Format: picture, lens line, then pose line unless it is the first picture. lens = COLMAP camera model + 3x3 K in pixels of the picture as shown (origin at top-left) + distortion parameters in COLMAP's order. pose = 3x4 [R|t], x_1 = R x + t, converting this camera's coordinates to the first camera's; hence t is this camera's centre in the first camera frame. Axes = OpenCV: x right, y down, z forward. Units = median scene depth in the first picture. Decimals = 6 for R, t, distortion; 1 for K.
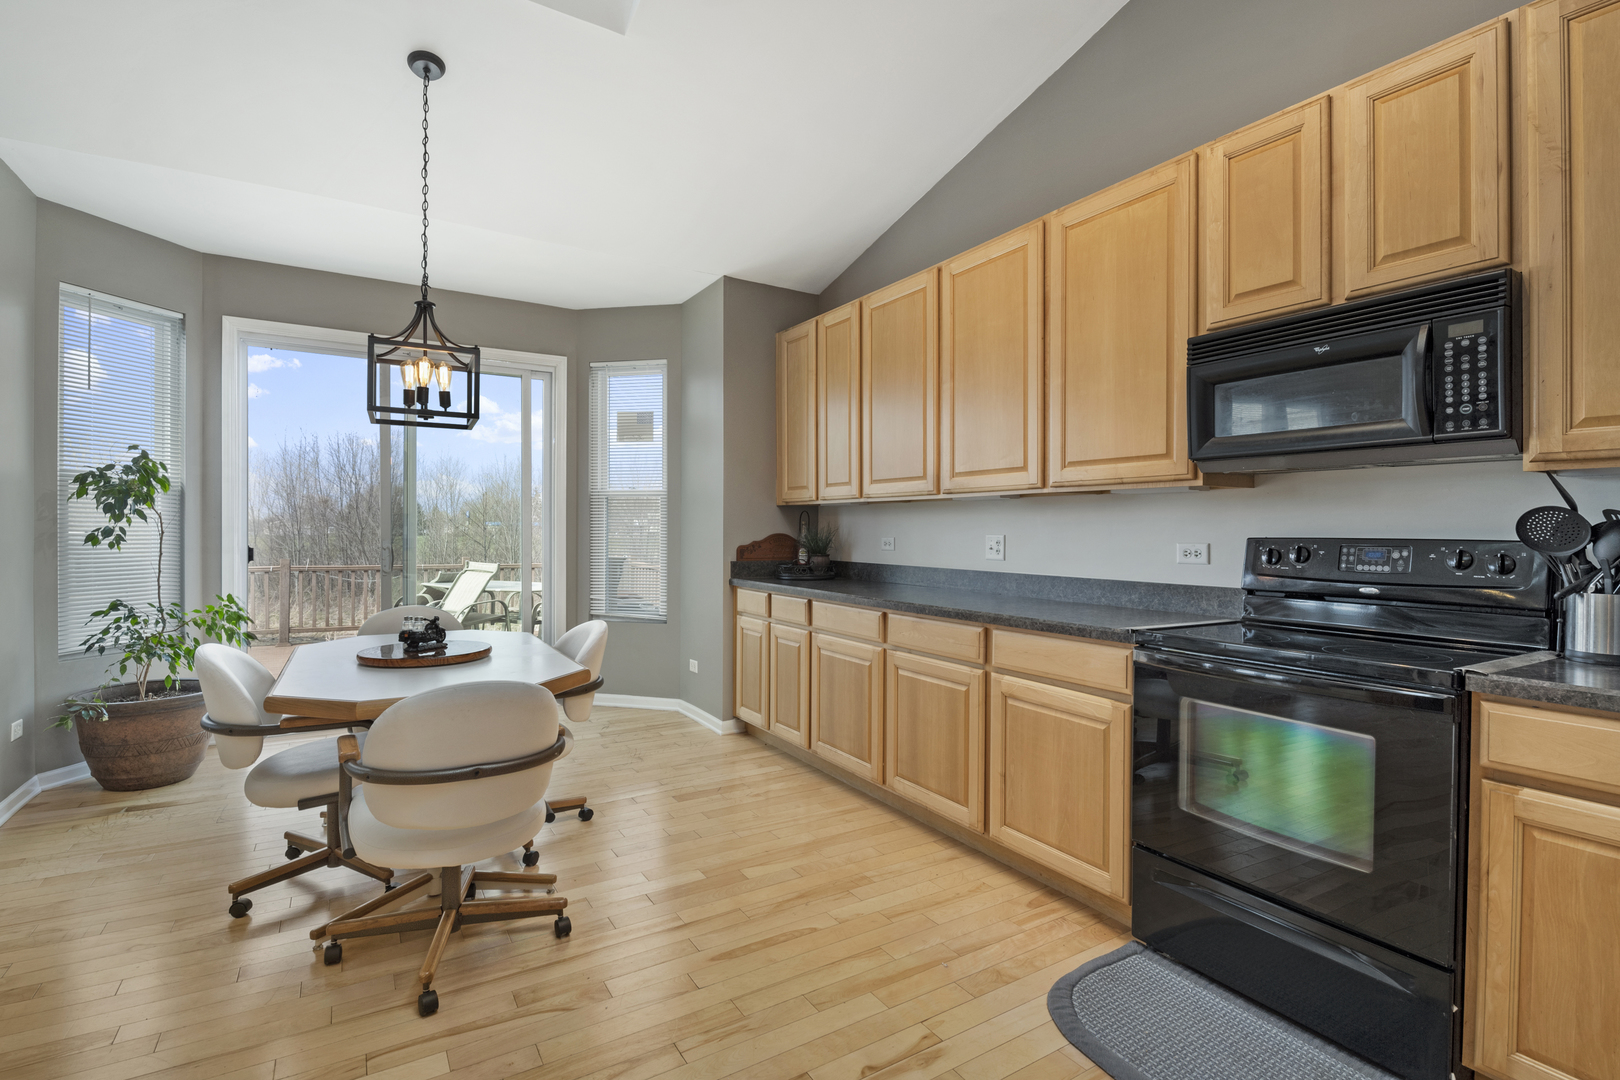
lens RADIAL K [[753.5, 0, 813.6], [0, 753.5, 531.7], [0, 0, 1]] dist [-0.010927, -0.000612]
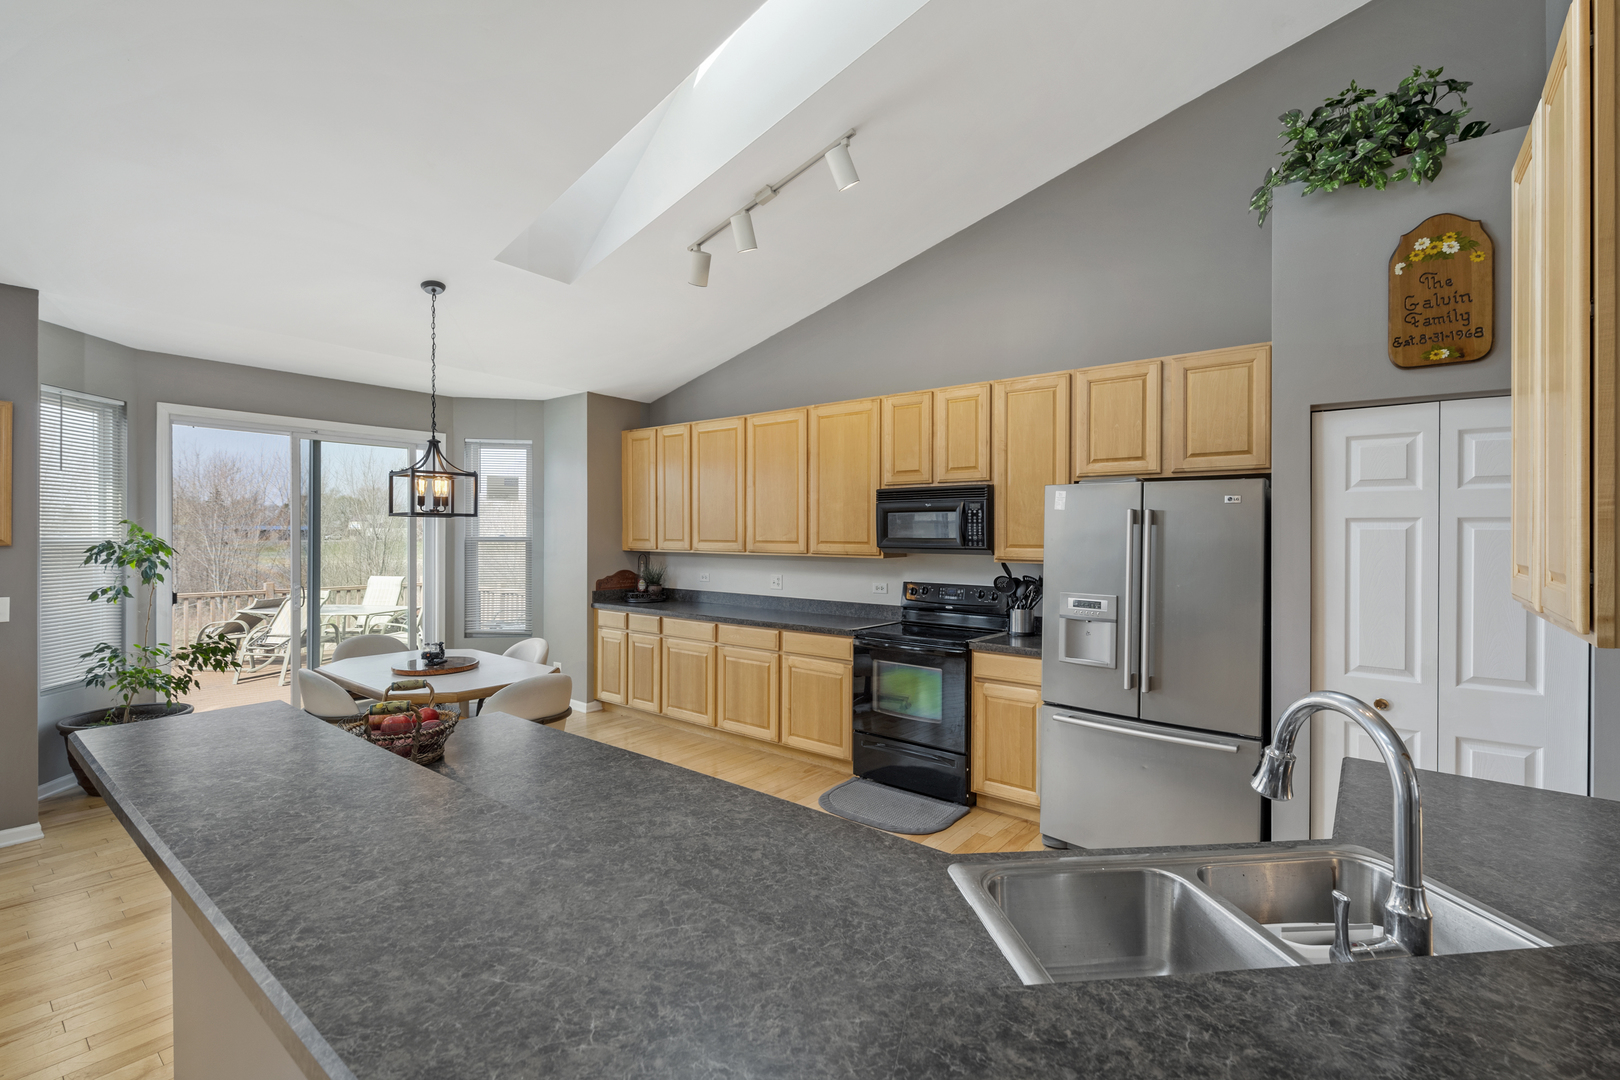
lens RADIAL K [[703.1, 0, 812.4], [0, 703.1, 532.3], [0, 0, 1]] dist [0.013888, -0.008751]
pose [[0.938373, -0.001889, 0.345620, -0.288245], [0.002722, 0.999994, -0.001925, -0.110445], [-0.345614, 0.002747, 0.938373, -0.645266]]
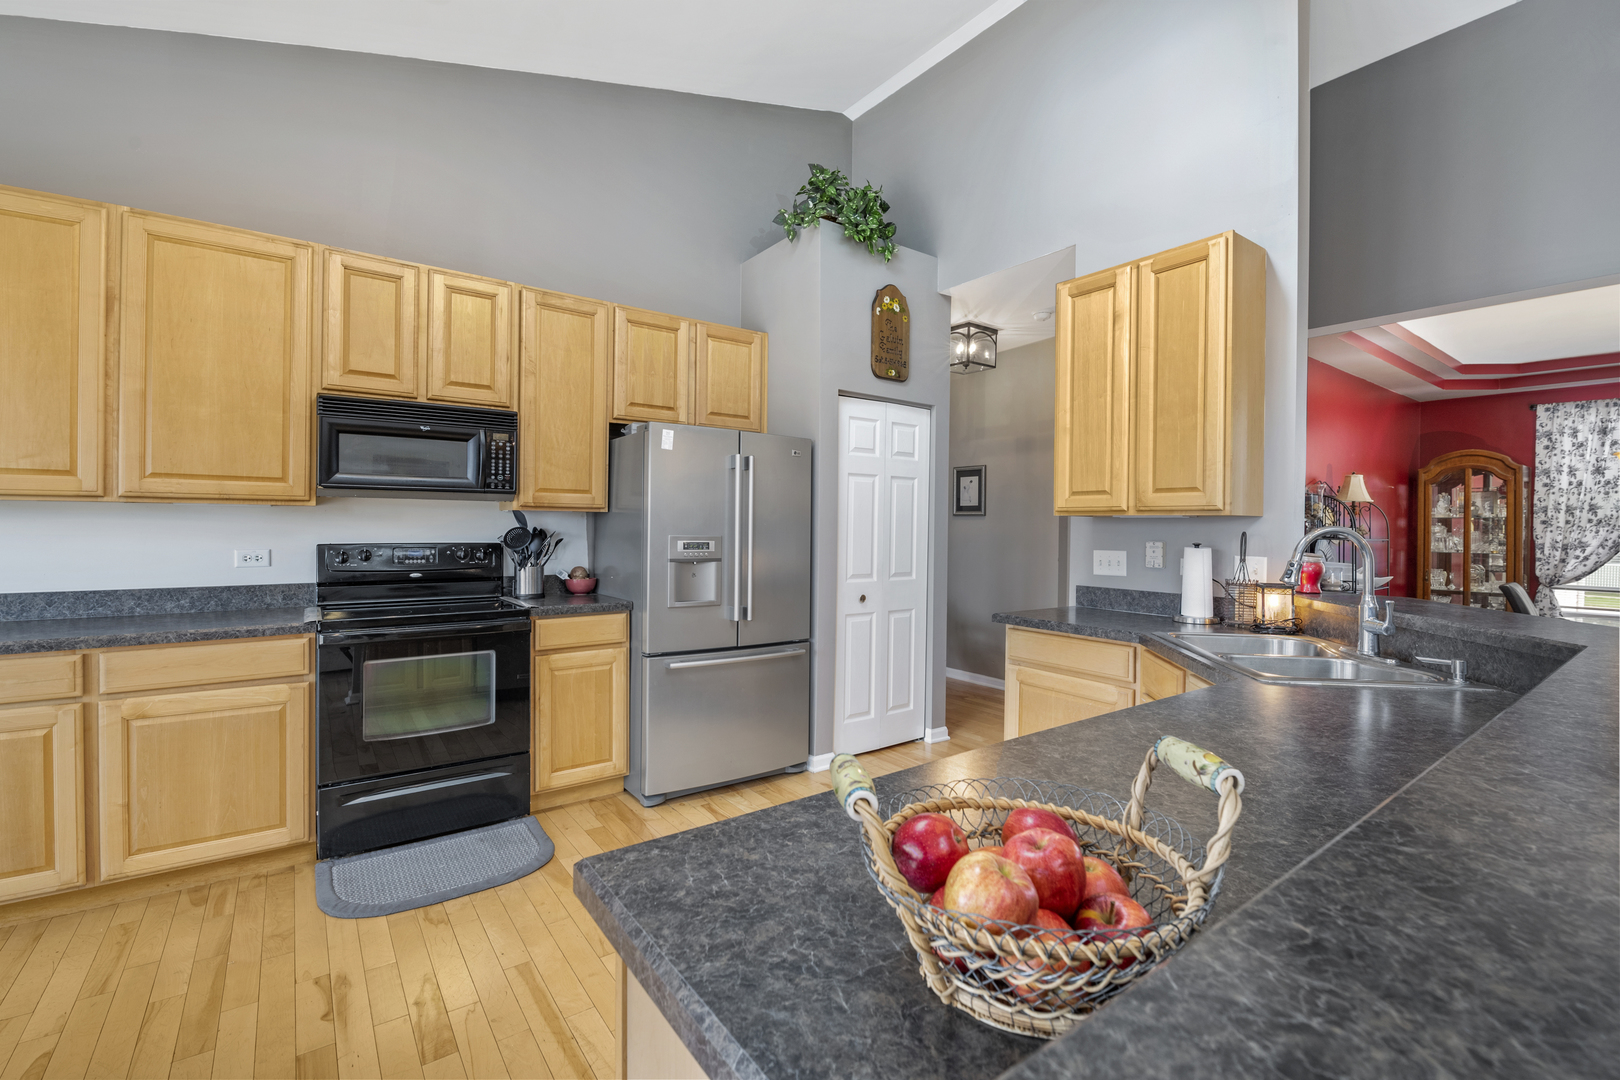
lens RADIAL K [[700.3, 0, 807.9], [0, 700.3, 529.4], [0, 0, 1]] dist [-0.002068, -0.008395]
pose [[-0.079399, -0.011729, 0.996774, -0.636013], [-0.006272, 0.999917, 0.011266, -0.033240], [-0.996823, -0.005358, -0.079466, 0.207699]]
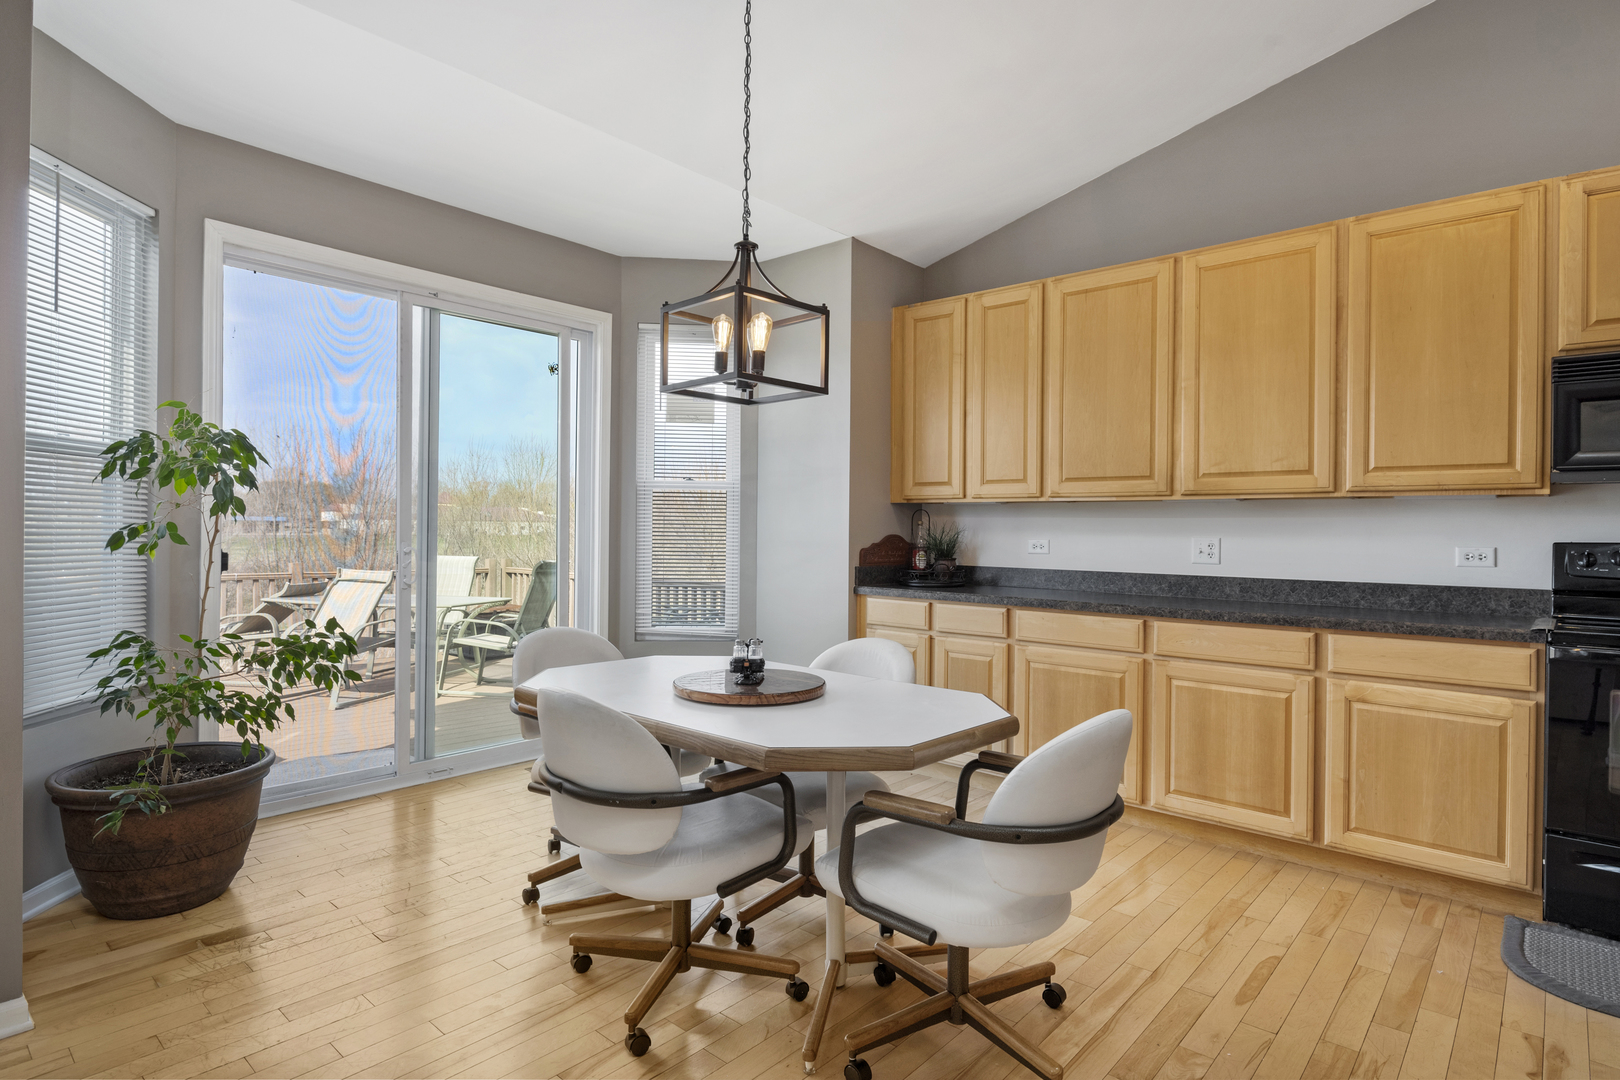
lens RADIAL K [[851.0, 0, 808.2], [0, 851.0, 529.8], [0, 0, 1]] dist [0.004839, -0.008419]
pose [[0.957094, 0.005708, 0.289721, -0.716551], [-0.005526, 0.999984, -0.001446, -0.002262], [-0.289724, -0.000217, 0.957110, 0.120753]]
